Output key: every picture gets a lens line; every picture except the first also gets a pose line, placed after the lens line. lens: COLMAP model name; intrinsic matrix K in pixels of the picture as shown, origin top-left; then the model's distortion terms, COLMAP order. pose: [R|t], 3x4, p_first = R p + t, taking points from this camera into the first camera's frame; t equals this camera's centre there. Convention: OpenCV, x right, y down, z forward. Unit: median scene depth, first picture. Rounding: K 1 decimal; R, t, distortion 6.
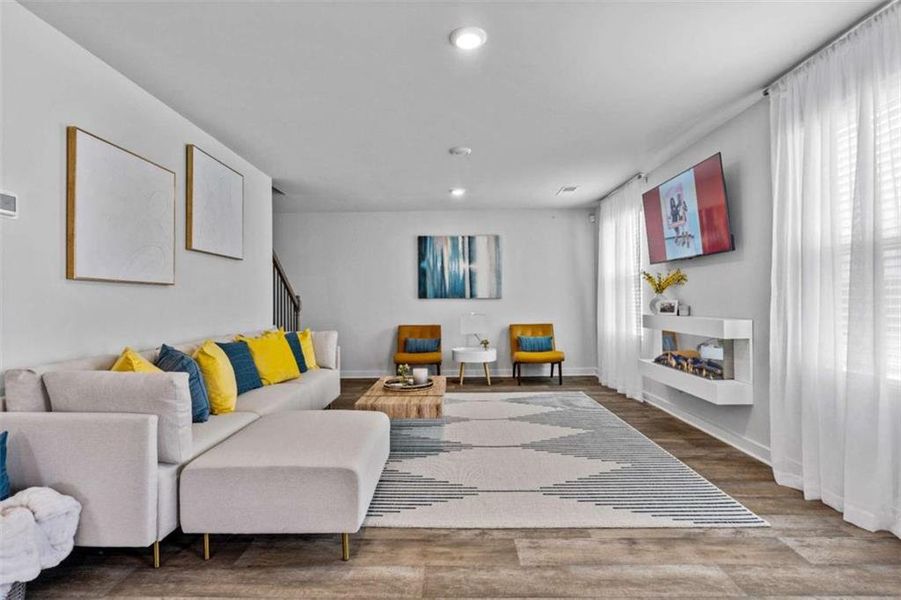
lens RADIAL K [[429.4, 0, 438.8], [0, 429.4, 297.7], [0, 0, 1]] dist [-0.010485, 0.000842]
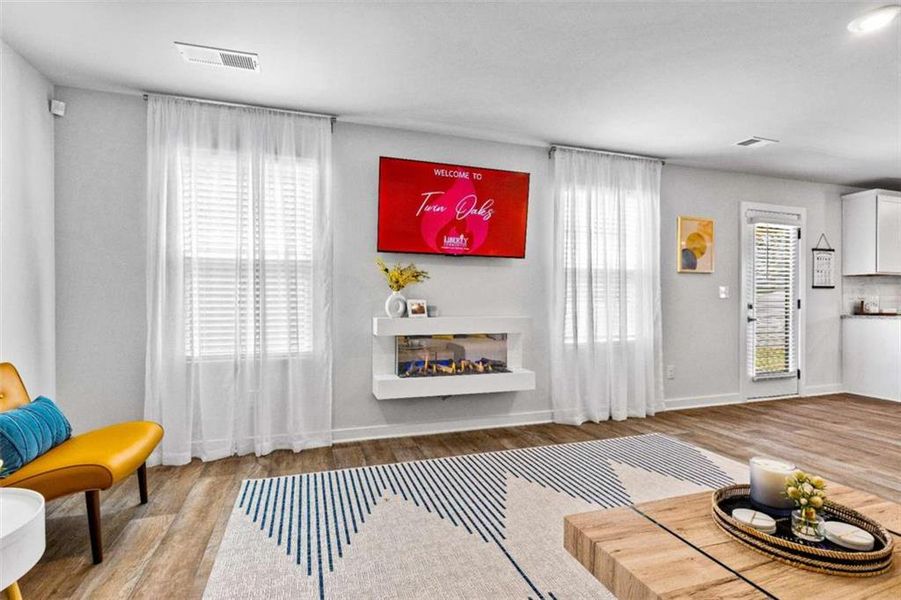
lens RADIAL K [[429.4, 0, 436.8], [0, 429.4, 300.8], [0, 0, 1]] dist [-0.010485, 0.000842]
pose [[-0.332049, 0.005522, 0.943246, -0.240451], [-0.010695, 0.999897, -0.009618, 0.013799], [-0.943202, -0.013282, -0.331955, 1.072100]]
